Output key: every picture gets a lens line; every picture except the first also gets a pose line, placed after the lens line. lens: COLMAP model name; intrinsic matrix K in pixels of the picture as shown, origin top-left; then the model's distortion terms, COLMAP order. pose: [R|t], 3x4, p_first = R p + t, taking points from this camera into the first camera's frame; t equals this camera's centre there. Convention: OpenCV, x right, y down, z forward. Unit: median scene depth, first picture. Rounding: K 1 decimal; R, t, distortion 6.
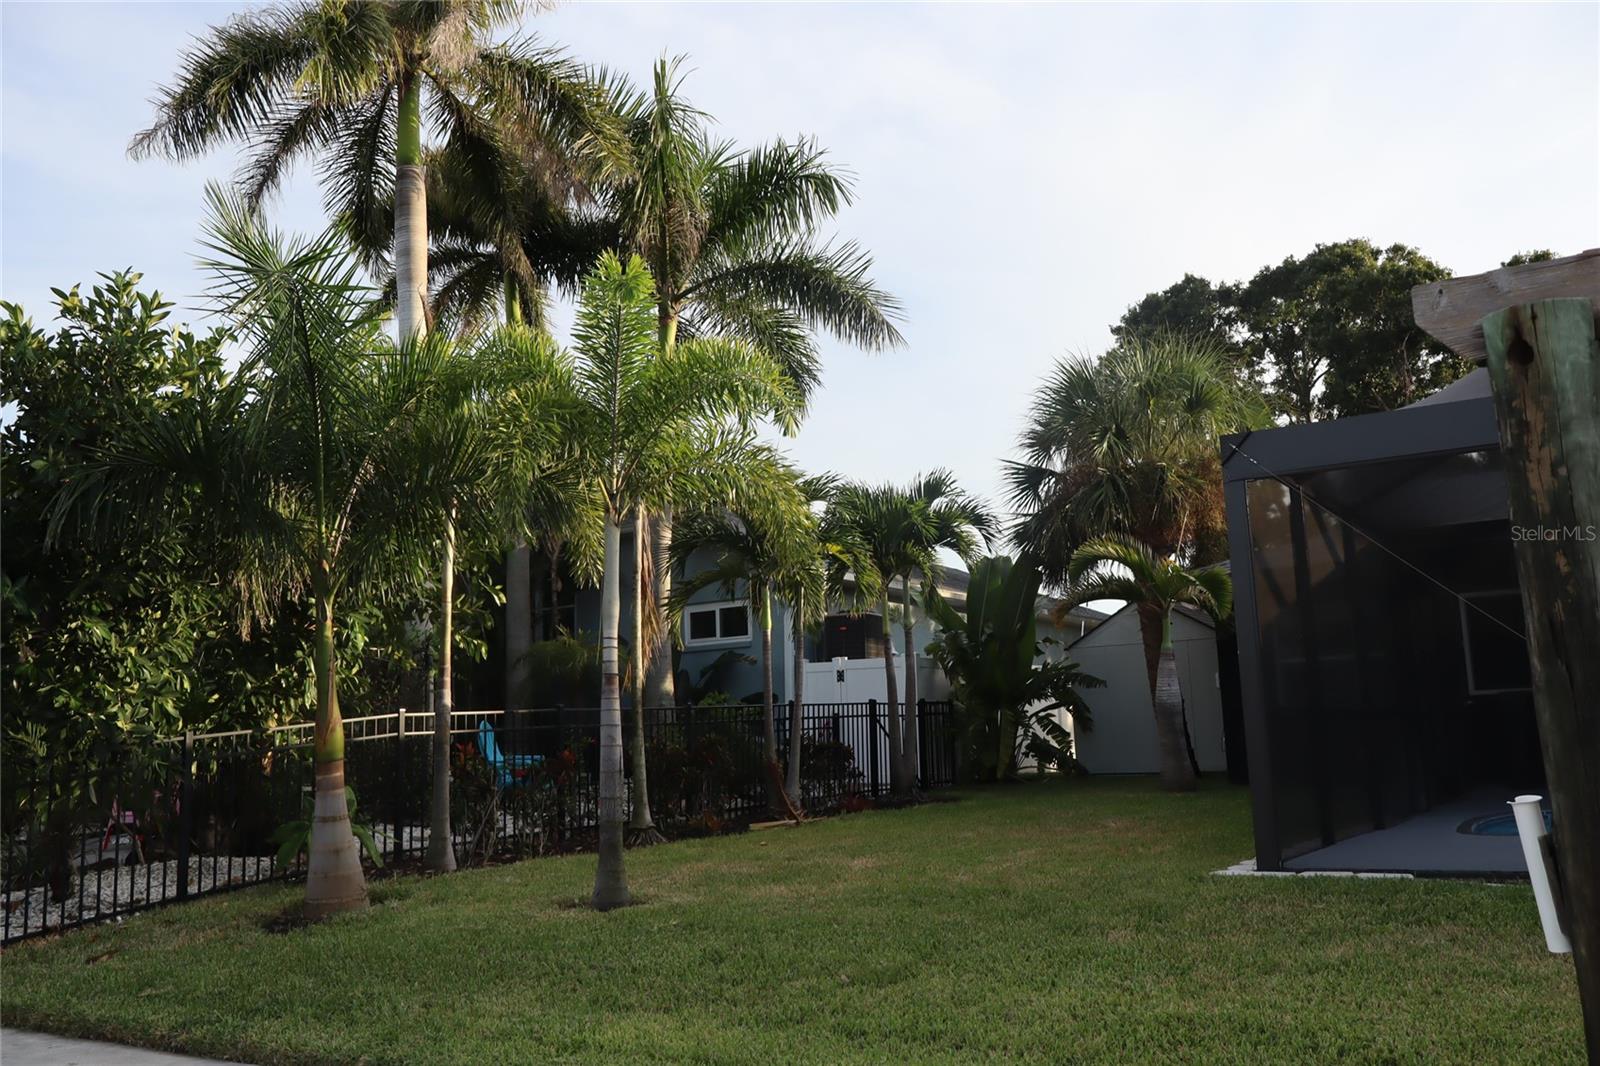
lens RADIAL K [[1348.9, 0, 797.3], [0, 1348.9, 549.2], [0, 0, 1]] dist [0.000955, -0.008828]
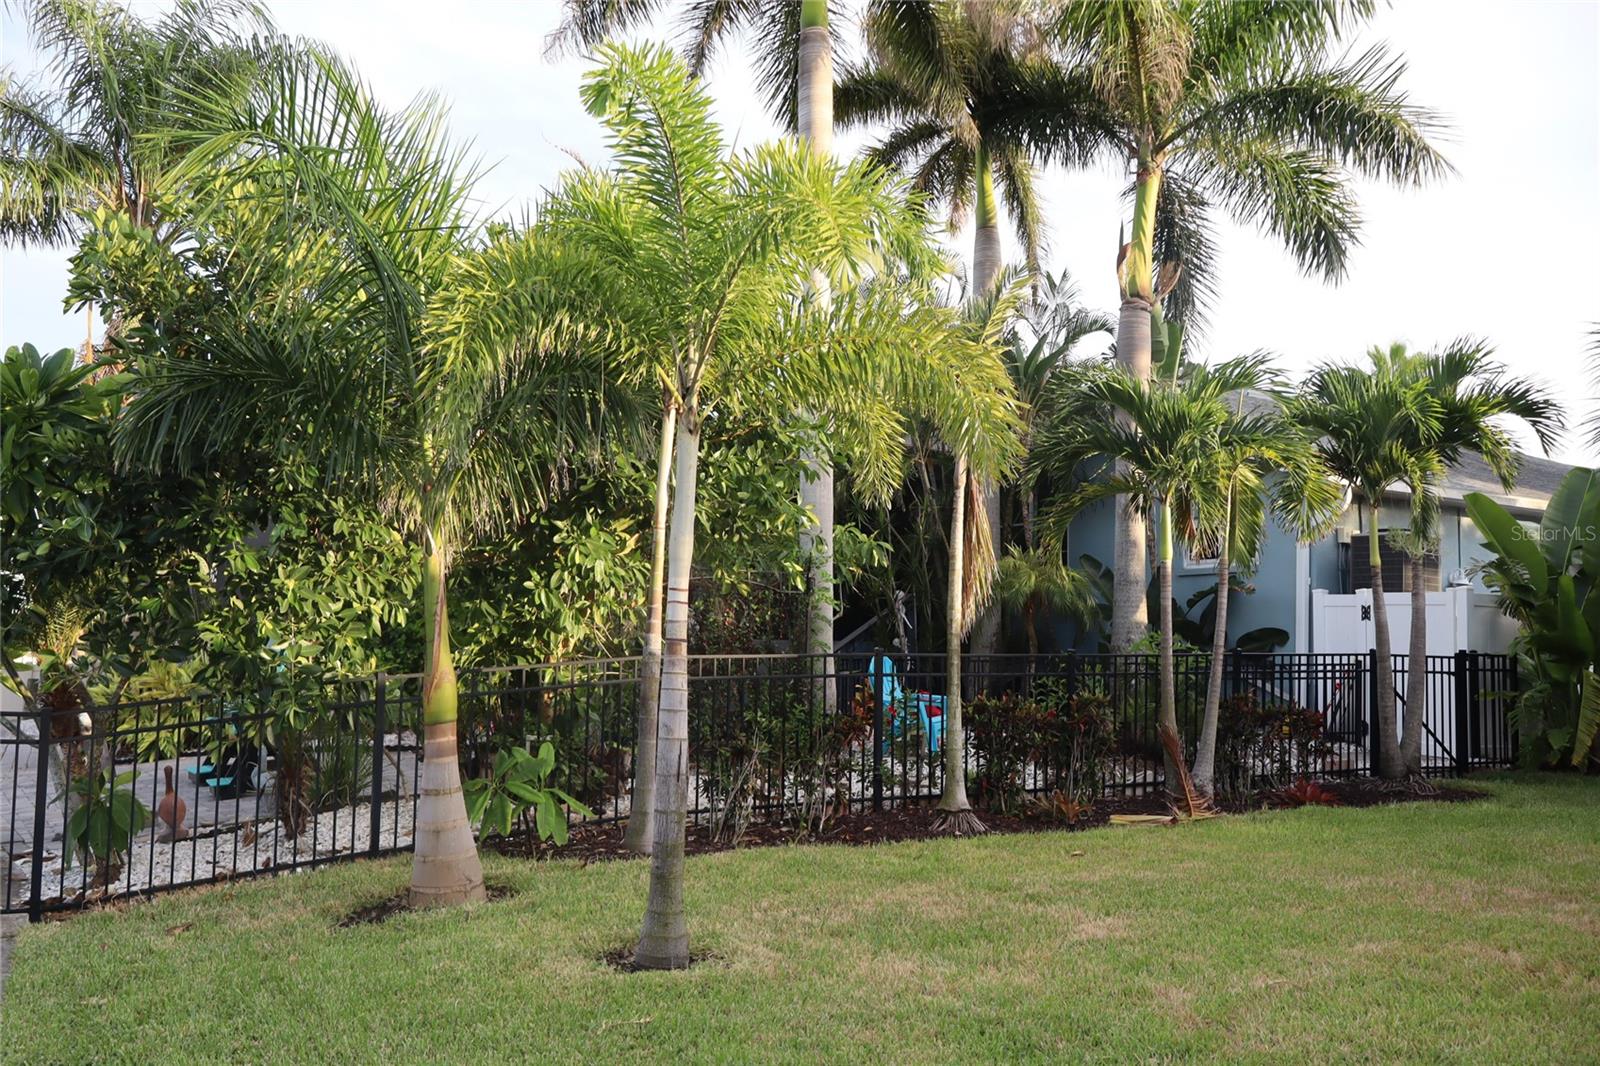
lens RADIAL K [[1348.9, 0, 799.3], [0, 1348.9, 536.4], [0, 0, 1]] dist [0.000955, -0.008828]
pose [[0.888451, 0.013912, -0.458761, 0.112967], [0.015194, 0.998101, 0.059691, -0.002141], [0.458720, -0.060003, 0.886553, 0.179195]]
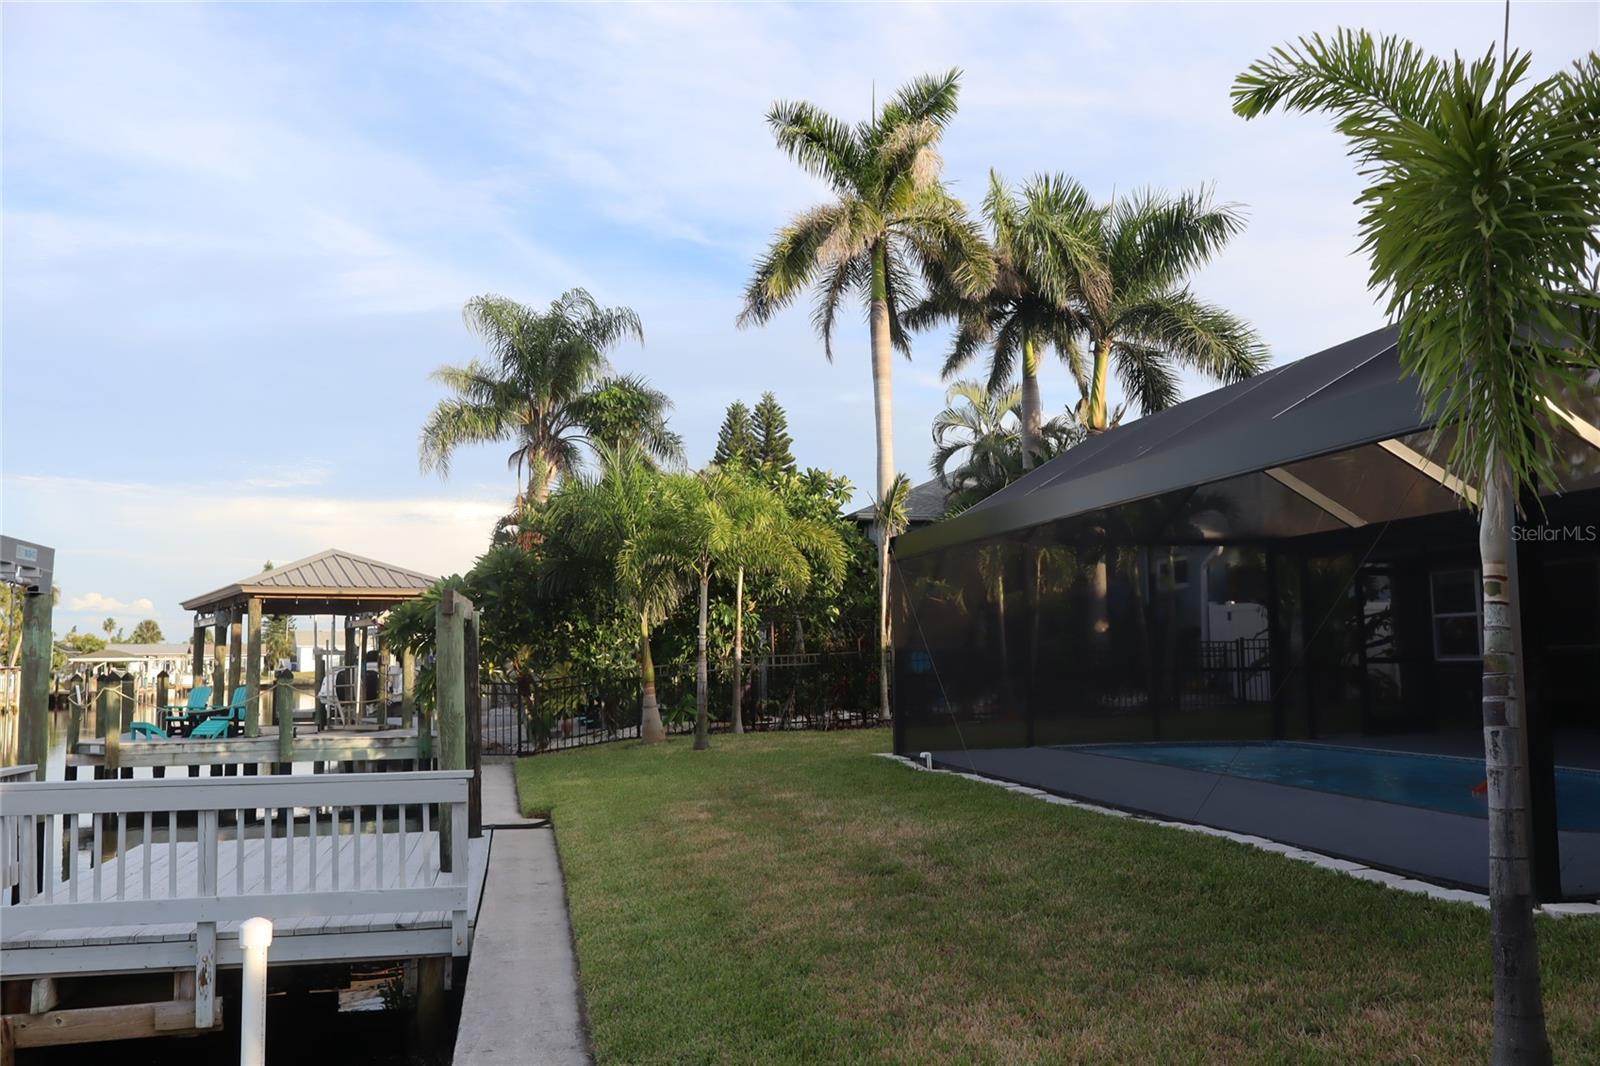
lens RADIAL K [[1348.9, 0, 790.3], [0, 1348.9, 526.7], [0, 0, 1]] dist [0.000955, -0.008828]
pose [[0.723796, -0.039484, -0.688884, 0.688218], [0.088317, 0.995451, 0.035738, -0.081410], [0.684339, -0.086707, 0.723990, -0.230286]]
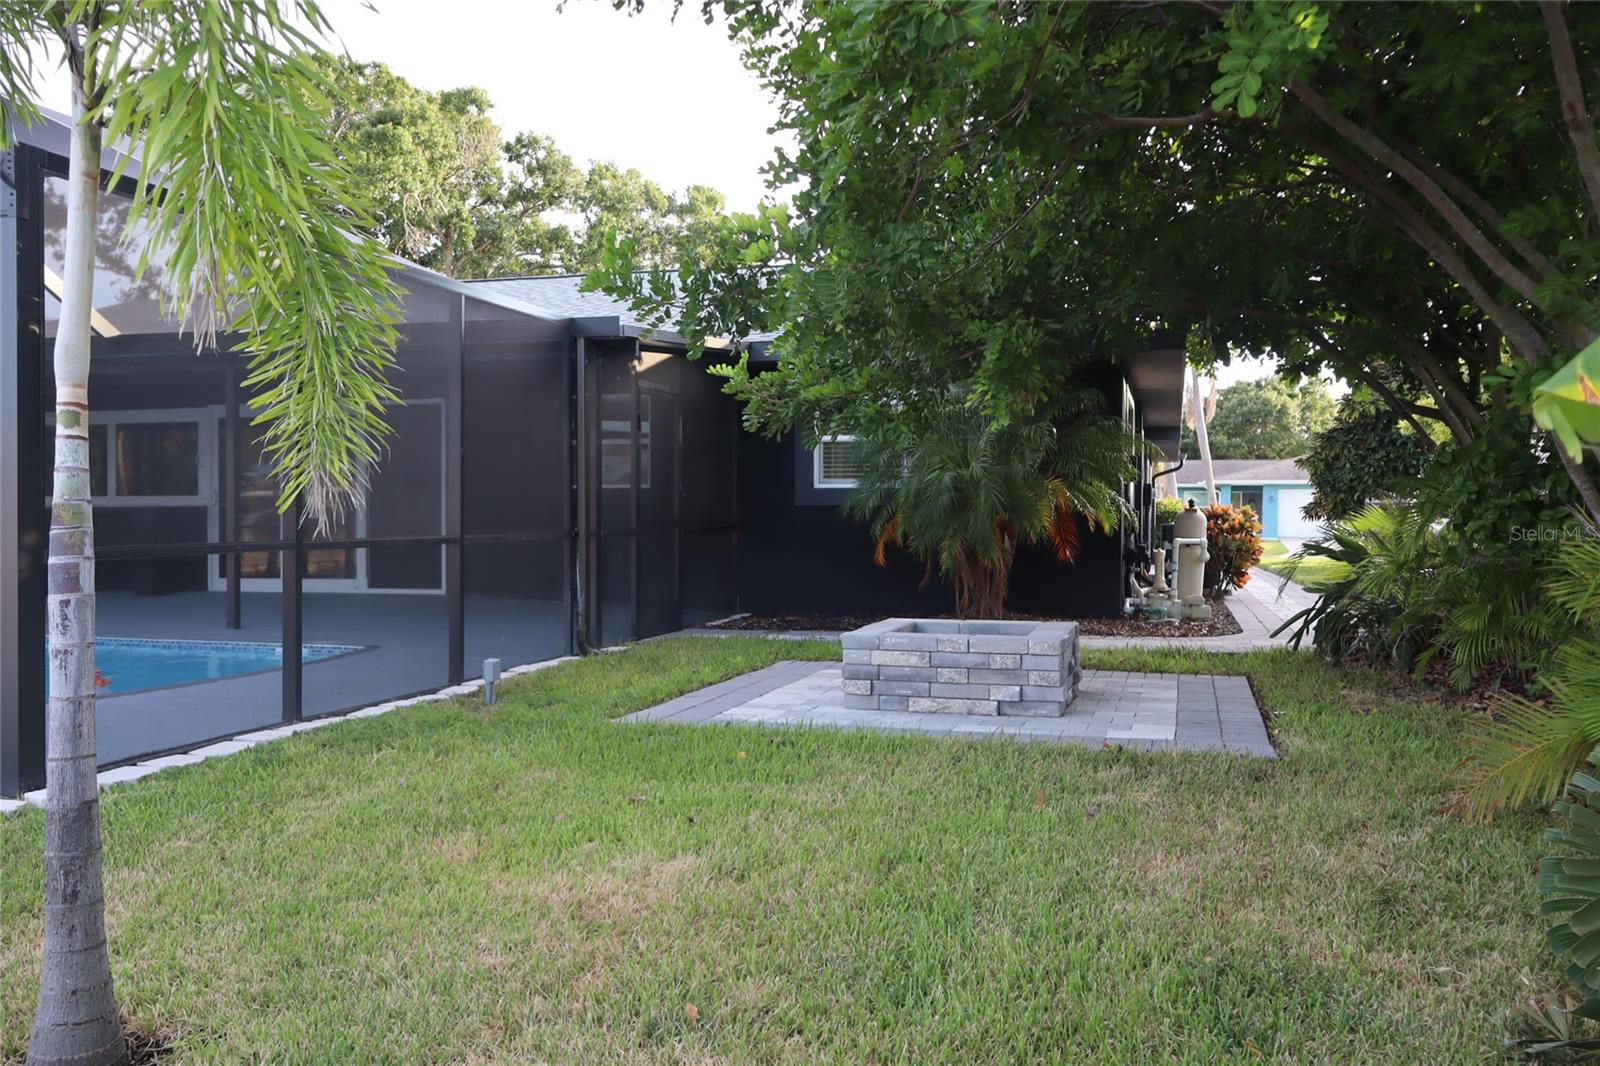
lens RADIAL K [[1348.9, 0, 808.9], [0, 1348.9, 520.3], [0, 0, 1]] dist [0.000955, -0.008828]
pose [[0.945596, 0.030663, 0.323895, 0.651921], [-0.079260, 0.987265, 0.137934, -0.071511], [-0.315541, -0.156102, 0.935984, -0.184701]]
